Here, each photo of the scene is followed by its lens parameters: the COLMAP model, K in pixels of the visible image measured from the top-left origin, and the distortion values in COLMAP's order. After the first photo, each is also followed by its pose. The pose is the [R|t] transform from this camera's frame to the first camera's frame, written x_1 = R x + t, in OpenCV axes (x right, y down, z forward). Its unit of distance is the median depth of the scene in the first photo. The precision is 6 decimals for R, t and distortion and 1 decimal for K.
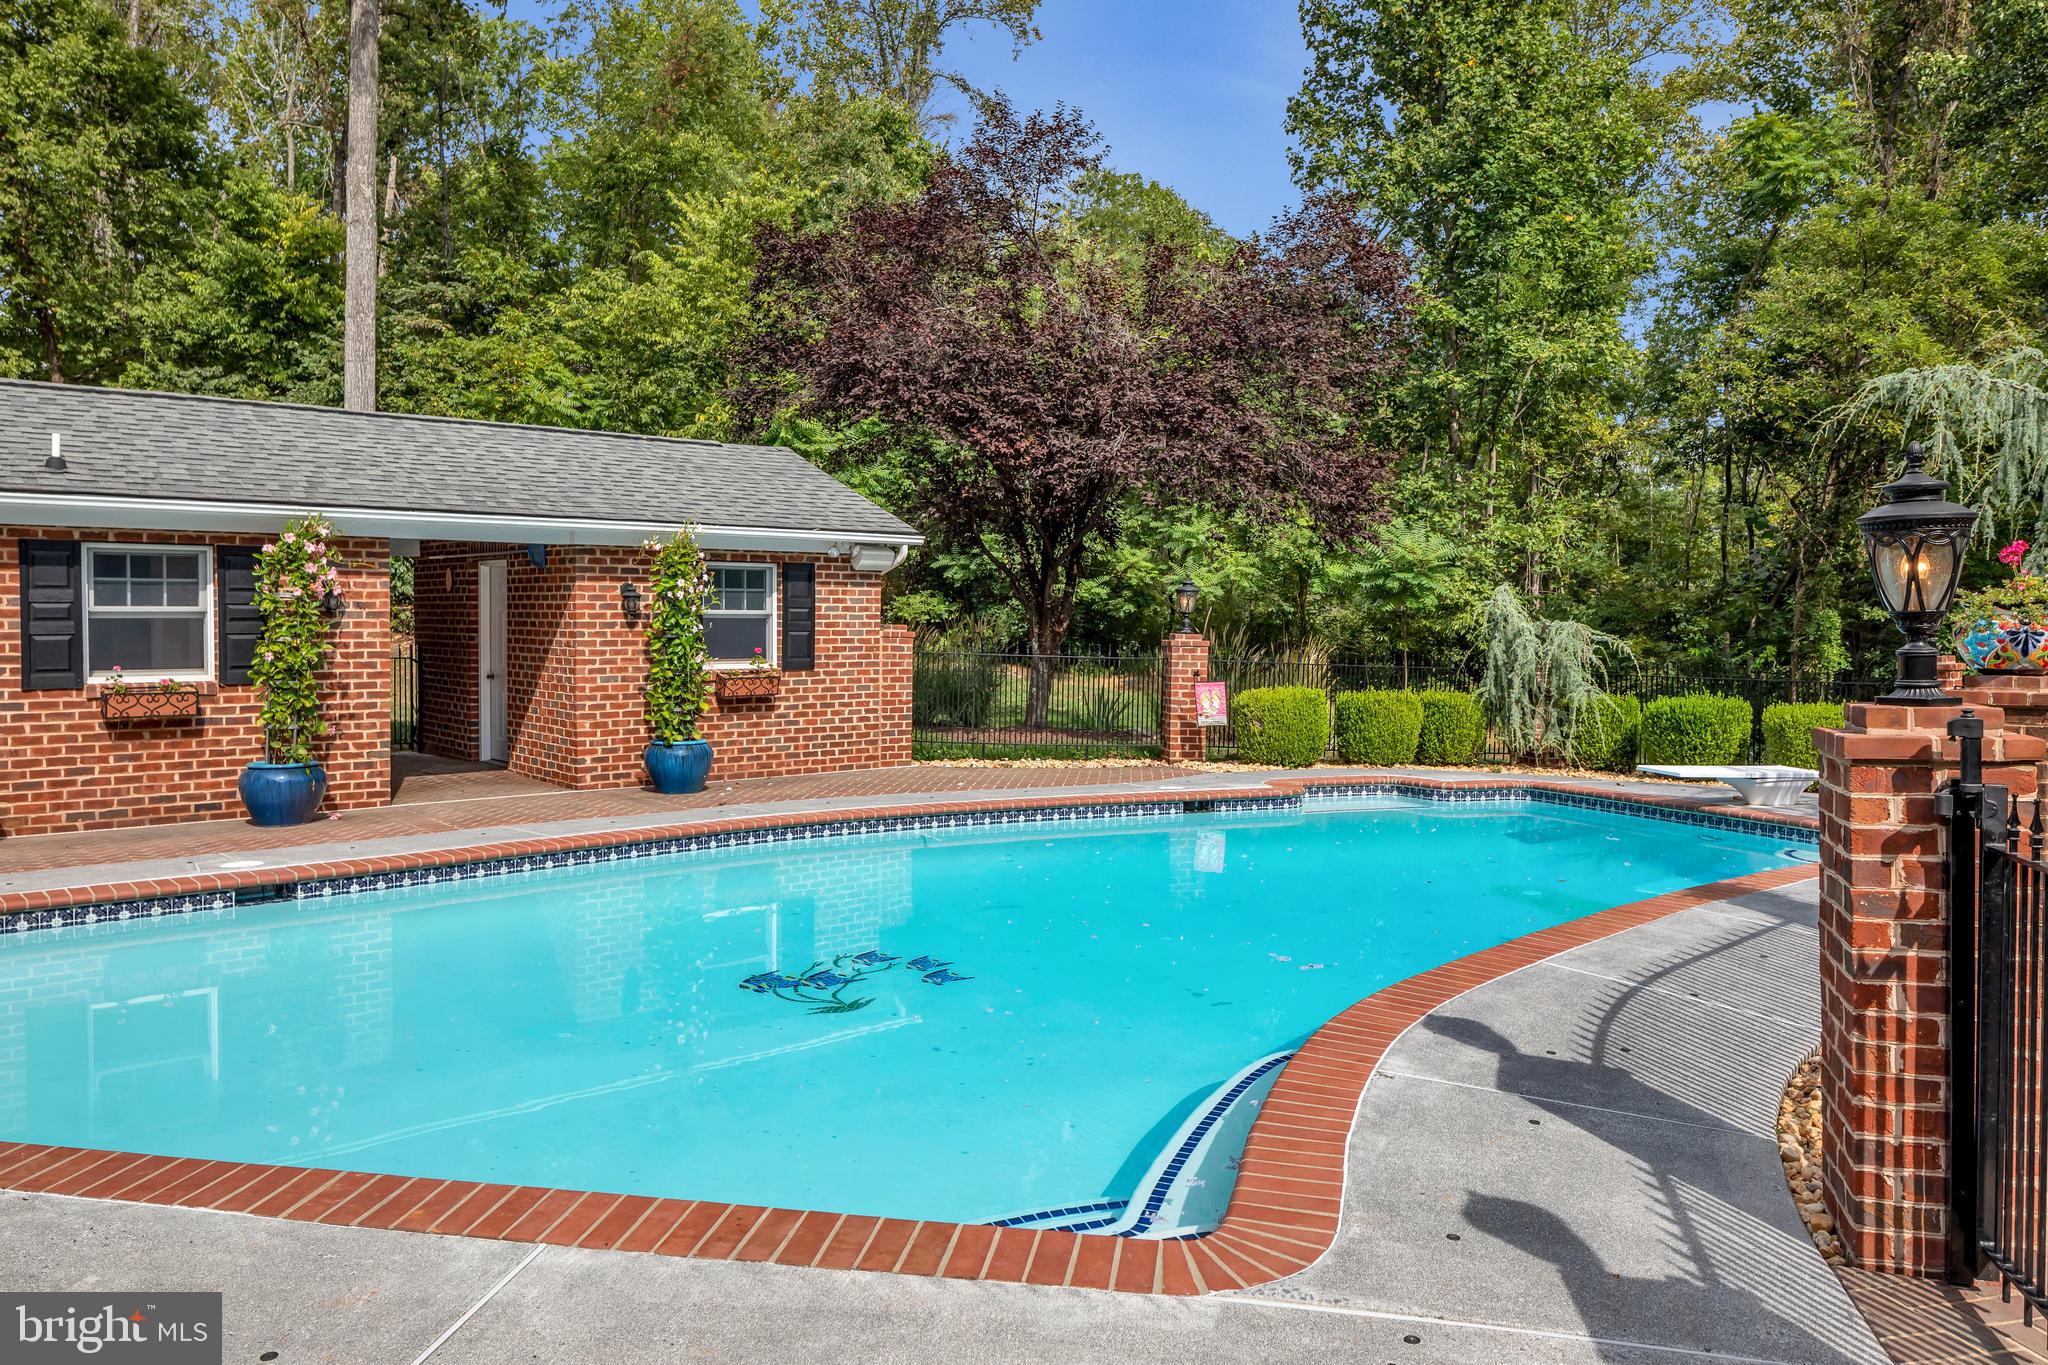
lens RADIAL K [[1338.9, 0, 1022.4], [0, 1338.9, 706.9], [0, 0, 1]] dist [-0.001983, -0.002003]
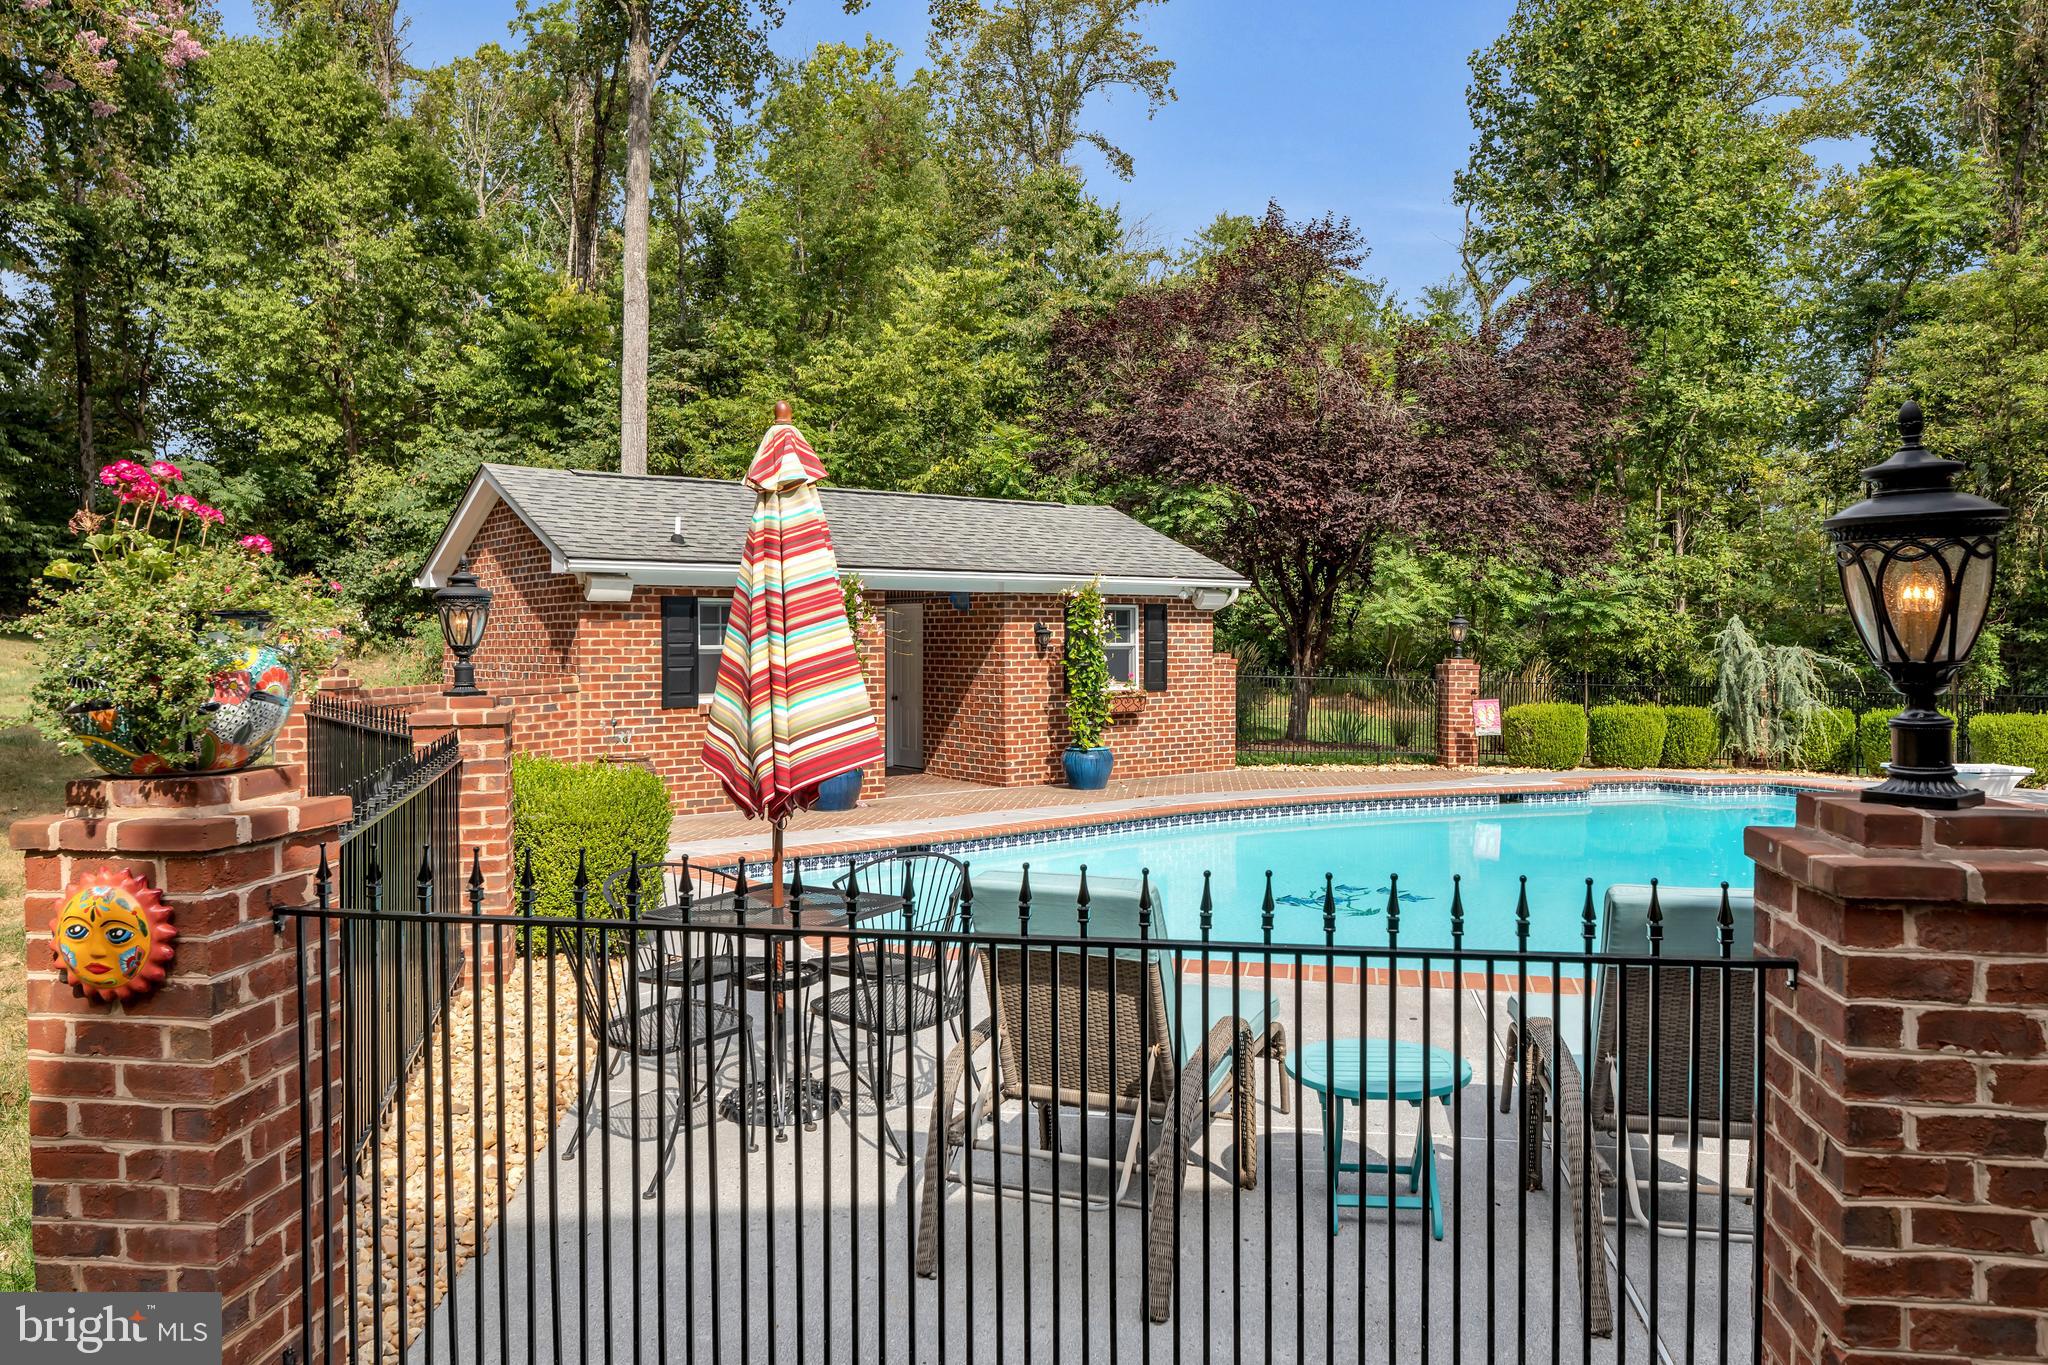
lens RADIAL K [[1352.2, 0, 1024.0], [0, 1352.2, 682.5], [0, 0, 1]] dist [-0.001000, 0.000584]
pose [[0.998820, -0.006389, -0.048153, -0.146164], [0.004641, 0.999330, -0.036316, 0.005784], [0.048353, 0.036049, 0.998180, -0.156432]]
